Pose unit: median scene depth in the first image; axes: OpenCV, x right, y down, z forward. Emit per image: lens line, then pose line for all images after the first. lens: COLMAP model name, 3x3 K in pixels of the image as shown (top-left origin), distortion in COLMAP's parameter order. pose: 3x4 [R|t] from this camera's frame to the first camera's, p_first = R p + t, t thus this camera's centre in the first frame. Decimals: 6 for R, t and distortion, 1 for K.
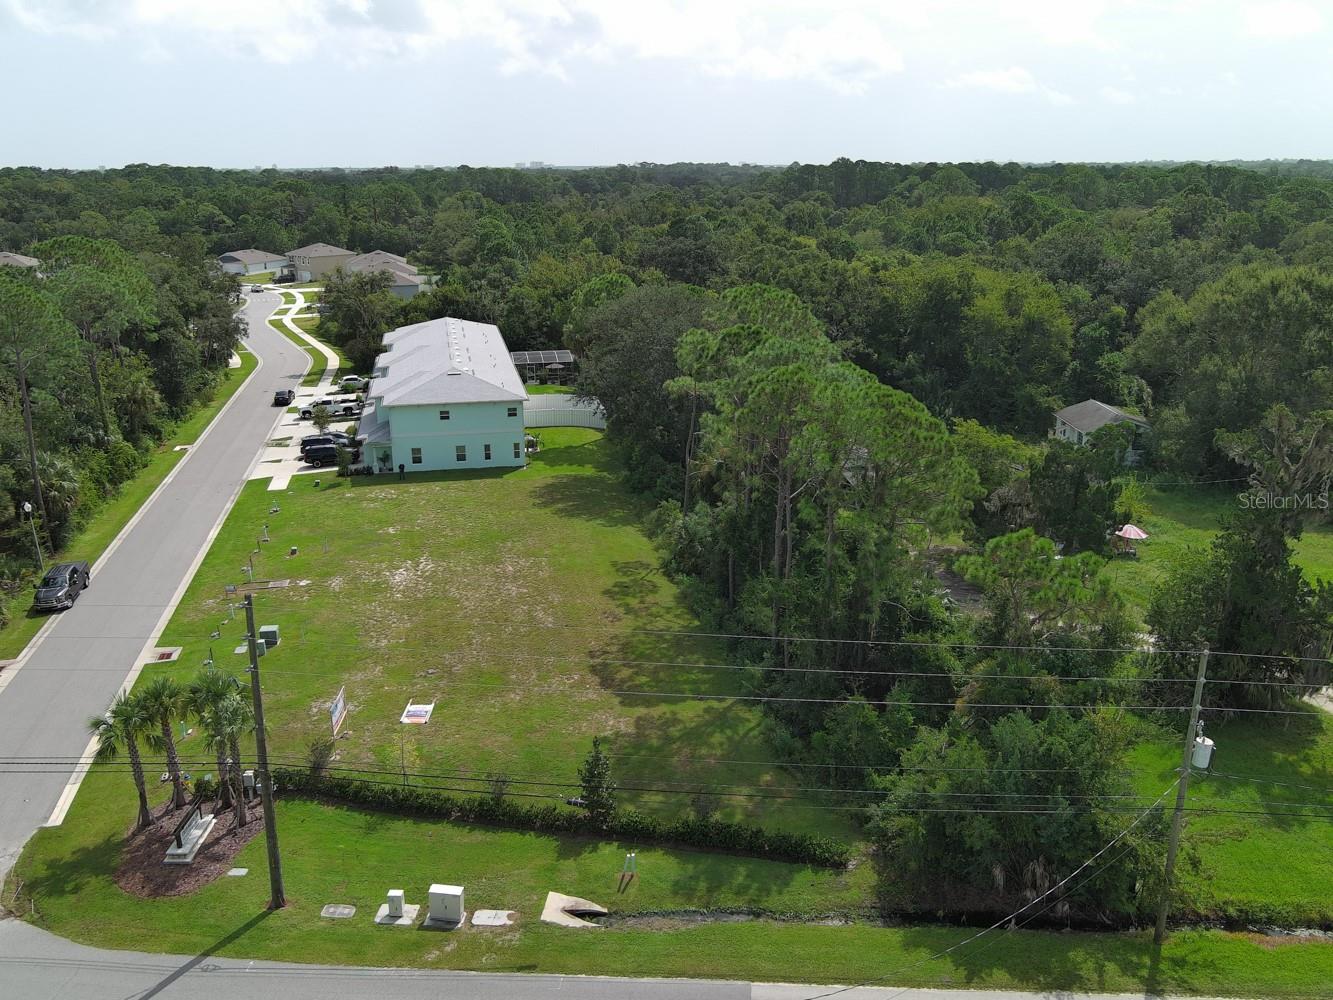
lens RADIAL K [[1124.4, 0, 666.5], [0, 1124.4, 500.0], [0, 0, 1]] dist [0.000933, 0.000846]
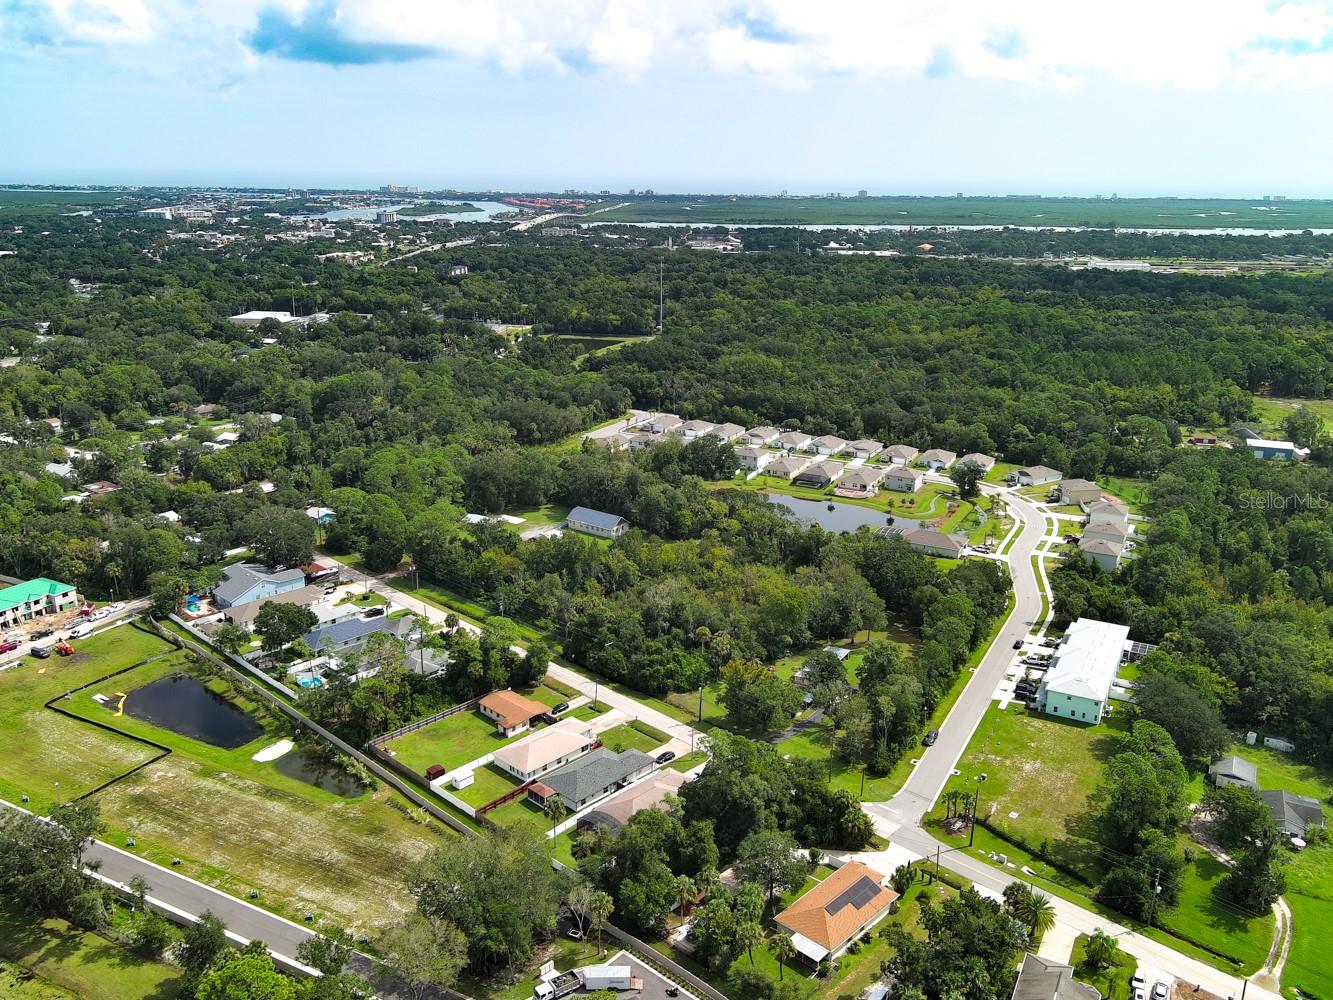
lens RADIAL K [[1090.7, 0, 661.1], [0, 1090.7, 501.2], [0, 0, 1]] dist [-0.002161, -0.007061]
pose [[0.761527, 0.193482, -0.618580, 0.866670], [-0.192895, 0.978812, 0.068687, -0.798757], [0.618764, 0.067014, 0.782714, -2.481669]]
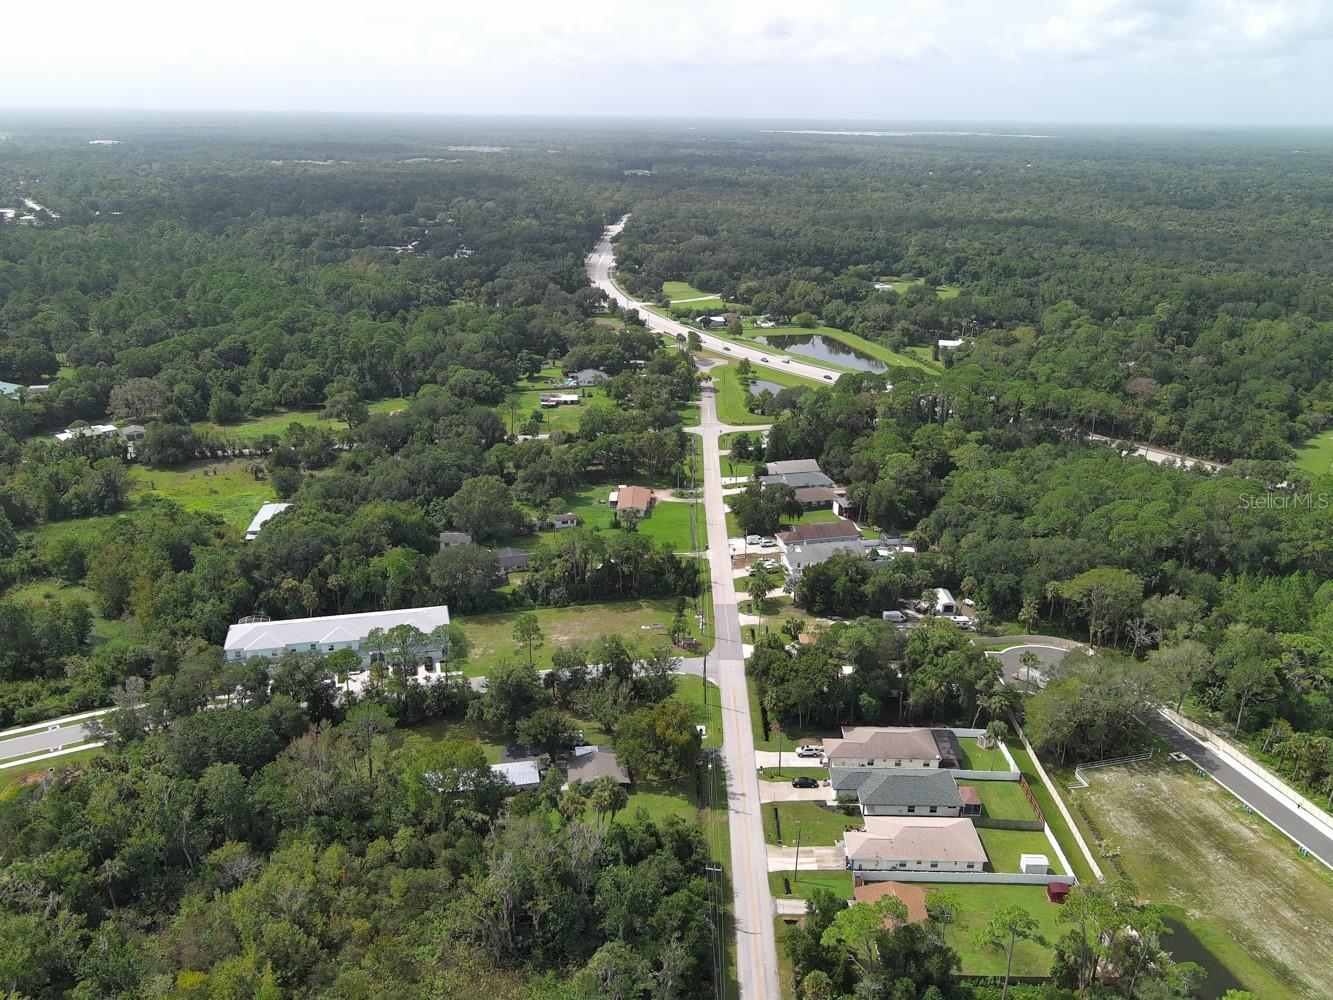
lens RADIAL K [[1090.7, 0, 661.1], [0, 1090.7, 501.2], [0, 0, 1]] dist [-0.002161, -0.007061]
pose [[-0.042638, -0.335934, 0.940920, -3.957099], [0.272361, 0.902198, 0.334451, -1.646368], [-0.961250, 0.270530, 0.053027, 0.467477]]
